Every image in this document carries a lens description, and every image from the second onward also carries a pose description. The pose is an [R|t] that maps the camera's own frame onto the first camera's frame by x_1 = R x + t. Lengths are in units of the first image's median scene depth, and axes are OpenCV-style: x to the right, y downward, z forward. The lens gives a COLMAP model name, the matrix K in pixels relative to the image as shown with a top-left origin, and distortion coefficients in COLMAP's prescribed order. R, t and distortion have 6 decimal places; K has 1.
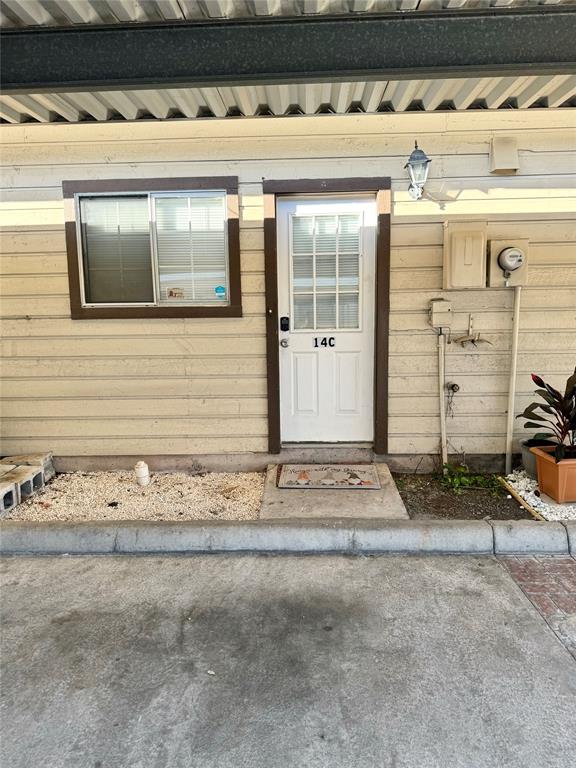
lens RADIAL K [[529.4, 0, 289.9], [0, 529.4, 388.6], [0, 0, 1]] dist [0.099348, -0.002250]
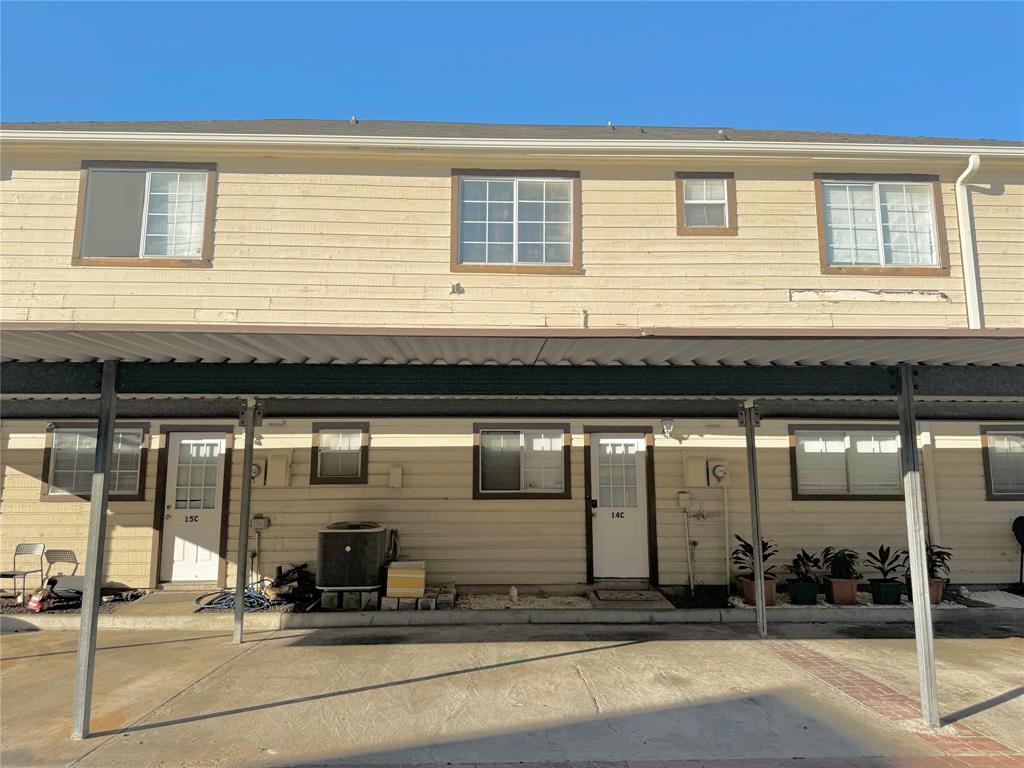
lens RADIAL K [[705.9, 0, 507.3], [0, 705.9, 381.3], [0, 0, 1]] dist [0.099348, -0.002250]
pose [[0.997960, 0.025436, 0.058553, -0.445737], [-0.007872, 0.959223, -0.282540, 0.150779], [-0.063352, 0.281502, 0.957467, -1.317346]]
